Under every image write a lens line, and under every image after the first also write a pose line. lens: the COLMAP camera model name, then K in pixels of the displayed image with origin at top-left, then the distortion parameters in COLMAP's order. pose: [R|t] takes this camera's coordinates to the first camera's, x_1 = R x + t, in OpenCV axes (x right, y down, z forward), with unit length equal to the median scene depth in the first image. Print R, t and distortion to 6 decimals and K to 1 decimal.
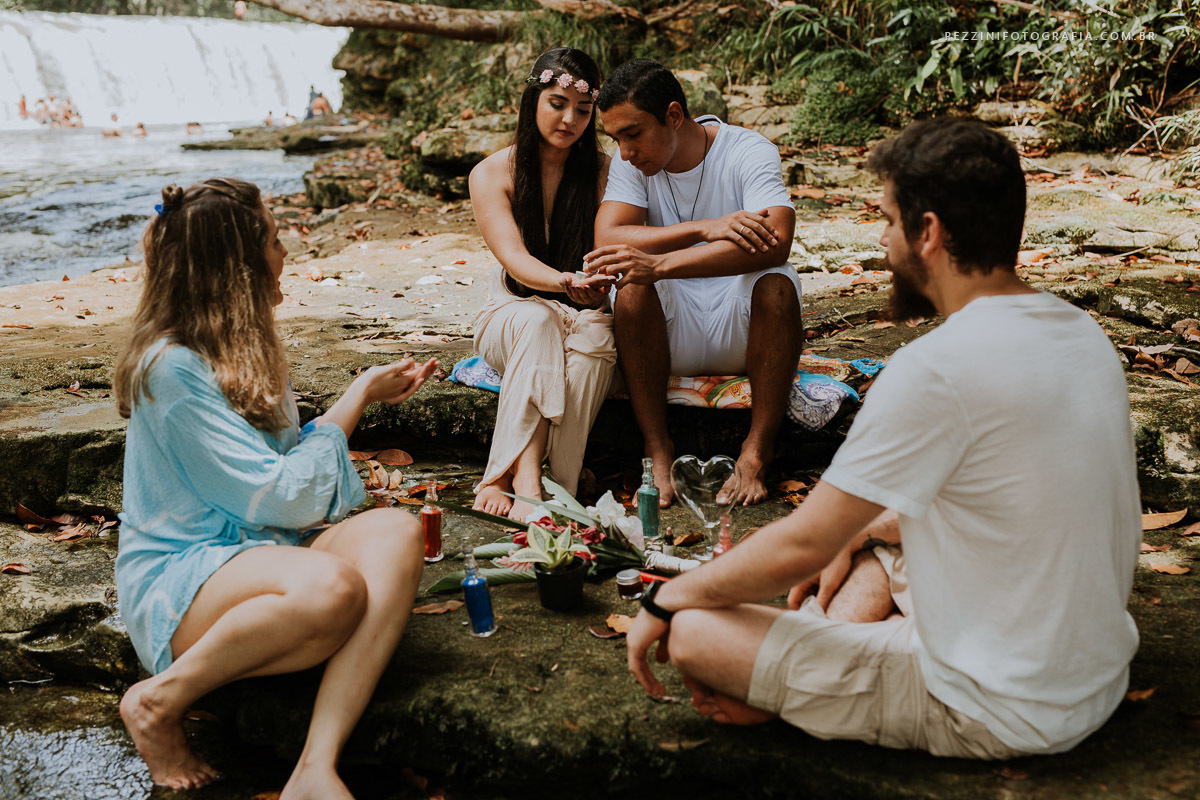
lens RADIAL K [[1745.0, 0, 600.0], [0, 1745.0, 400.0], [0, 0, 1]] dist [0.038966, 0.552852]
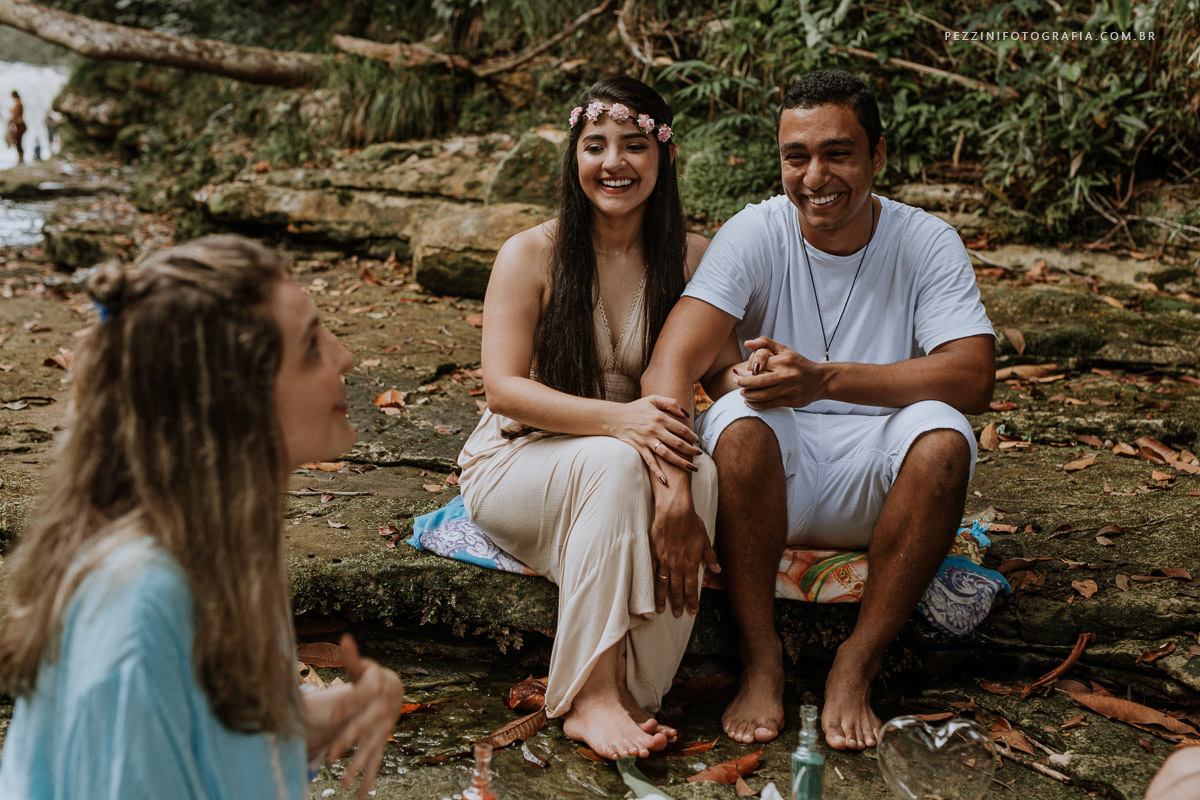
lens RADIAL K [[1814.2, 0, 600.0], [0, 1814.2, 400.0], [0, 0, 1]] dist [0.128761, -0.047125]
pose [[0.989070, 0.027758, 0.144813, -0.040517], [-0.021683, 0.998824, -0.043363, -0.013521], [-0.145847, 0.039749, 0.988508, 0.090961]]
